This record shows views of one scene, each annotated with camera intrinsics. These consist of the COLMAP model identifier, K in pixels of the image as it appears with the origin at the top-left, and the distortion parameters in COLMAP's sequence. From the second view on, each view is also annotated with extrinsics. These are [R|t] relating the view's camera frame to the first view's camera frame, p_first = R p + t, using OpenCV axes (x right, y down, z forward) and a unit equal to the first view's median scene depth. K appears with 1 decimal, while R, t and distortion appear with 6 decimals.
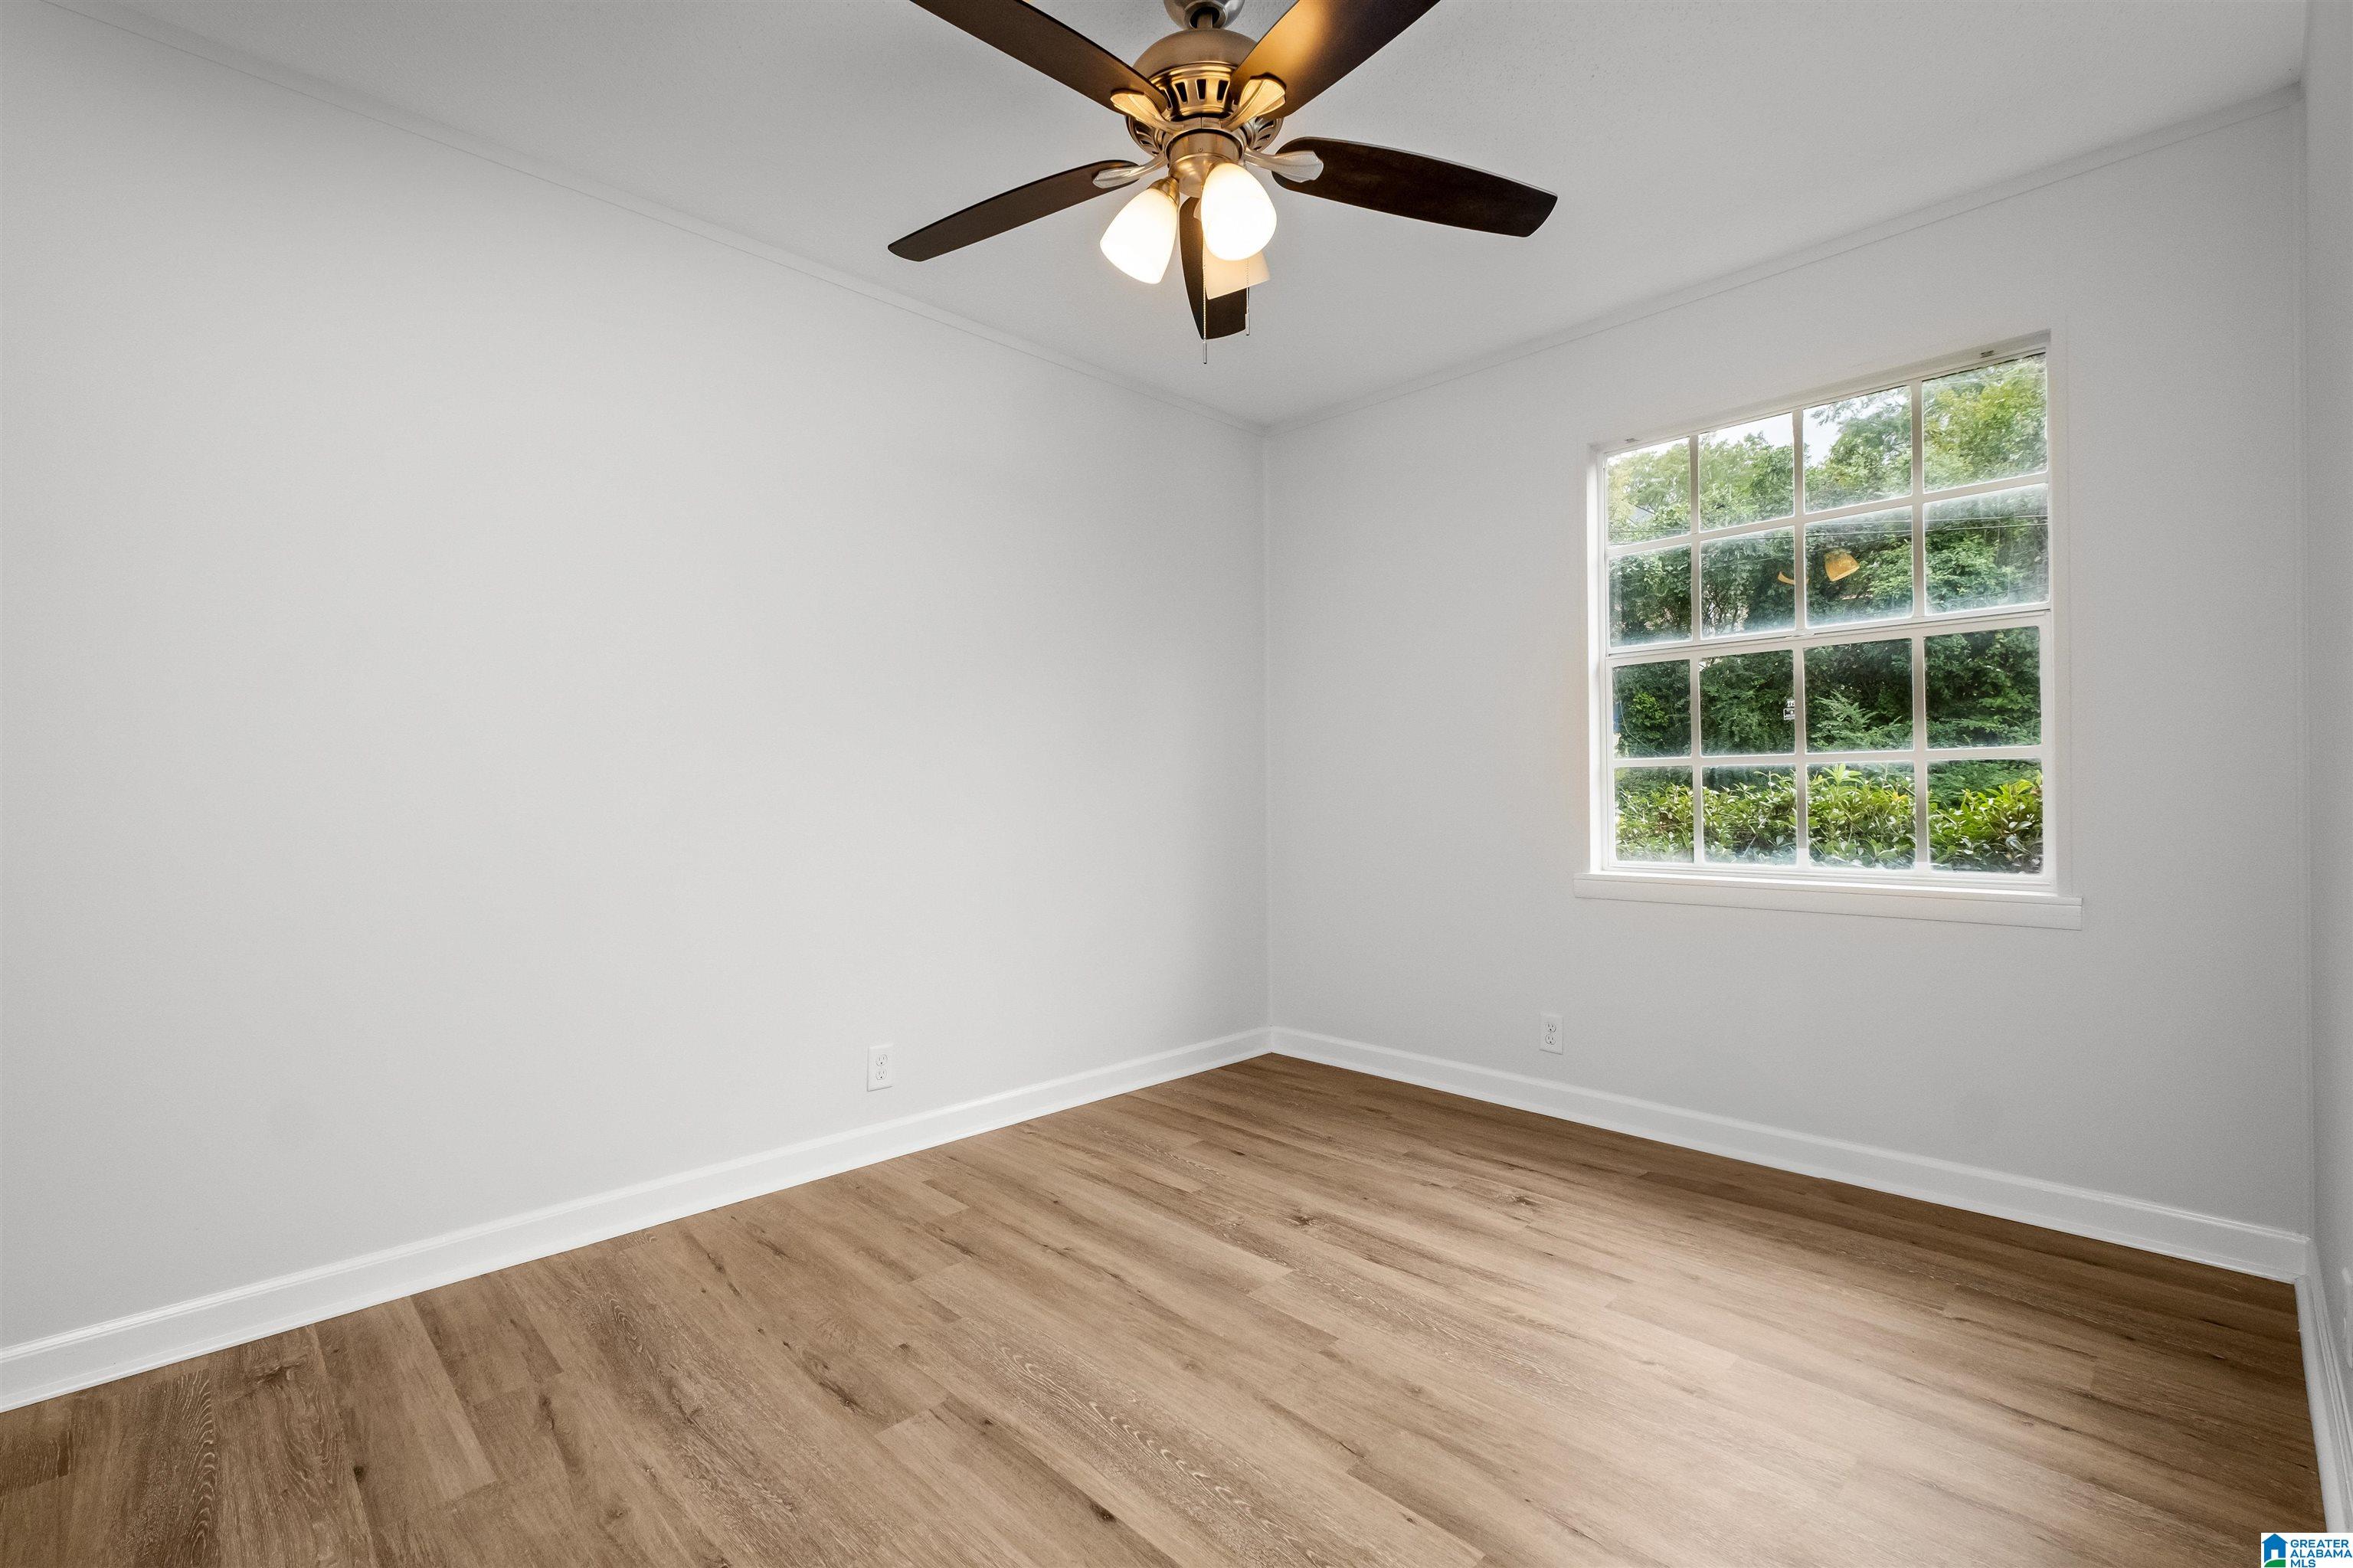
lens RADIAL K [[1025.2, 0, 1167.8], [0, 1025.2, 785.7], [0, 0, 1]] dist [-0.002756, 0.000231]
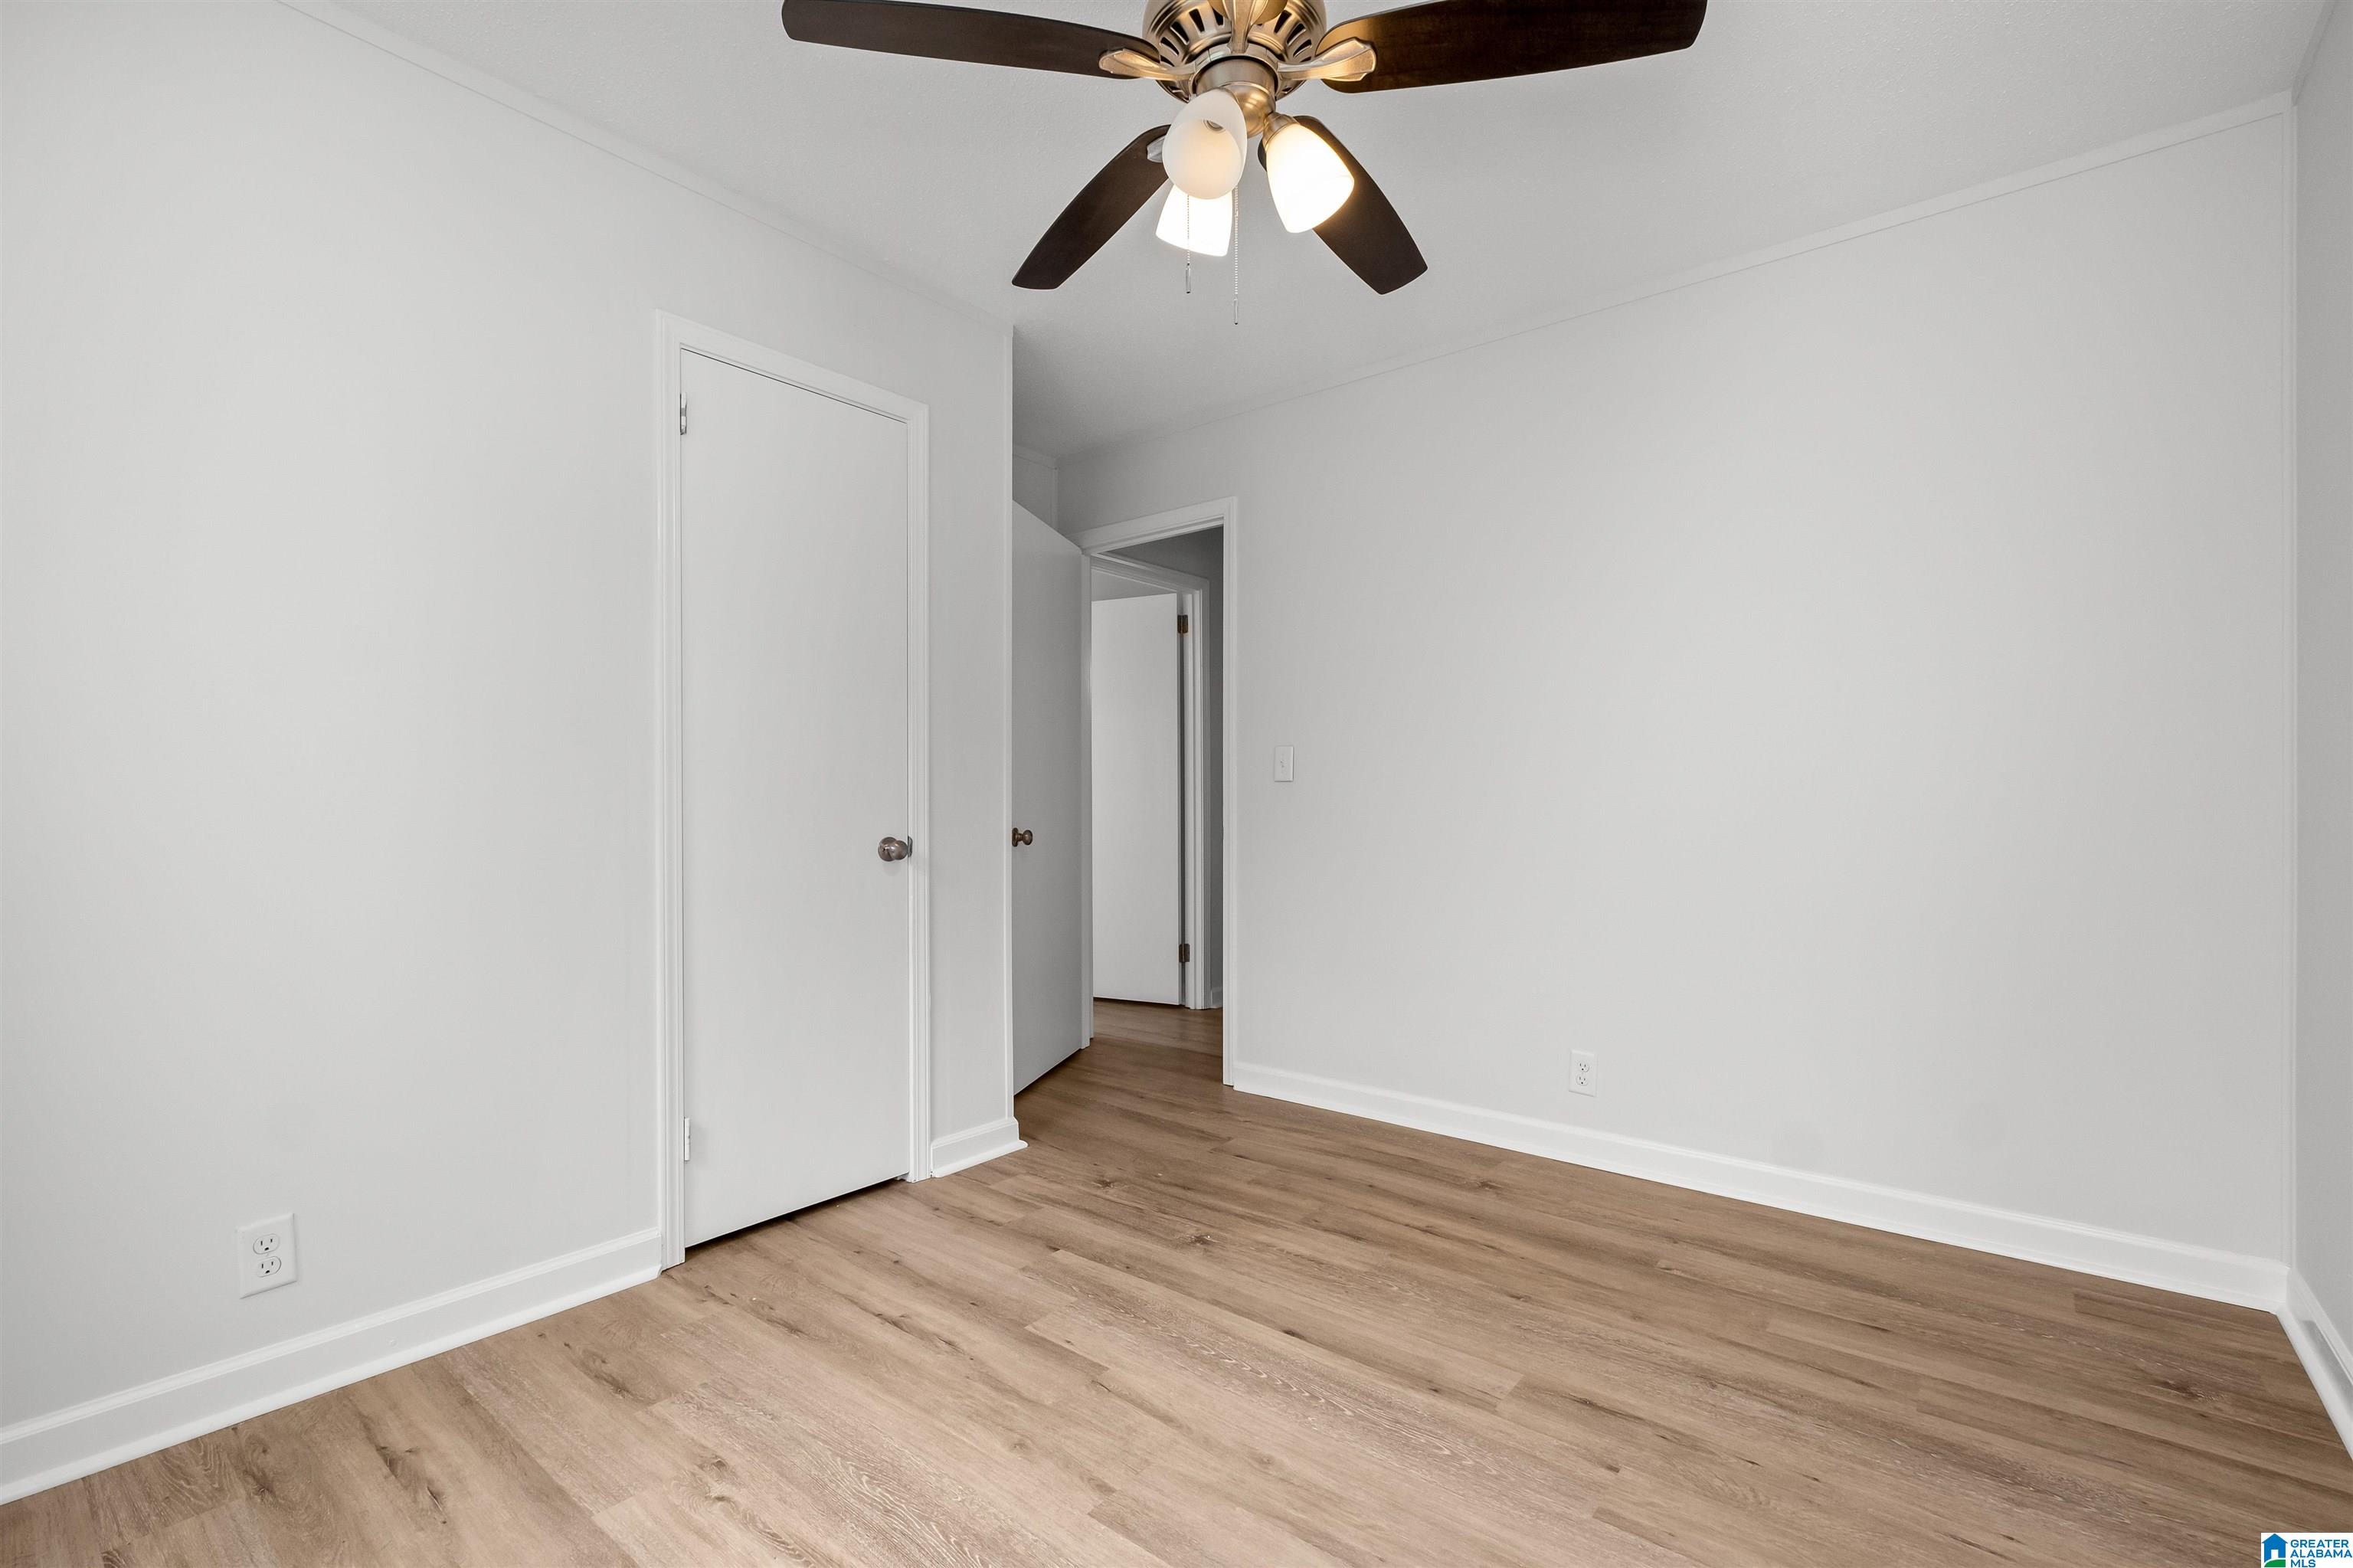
lens RADIAL K [[1025.2, 0, 1167.8], [0, 1025.2, 785.7], [0, 0, 1]] dist [-0.002756, 0.000231]
pose [[-0.993705, 0.007815, -0.111758, 0.212494], [0.009125, 0.999895, -0.011214, -0.001043], [0.111659, -0.012164, -0.993672, 2.003803]]
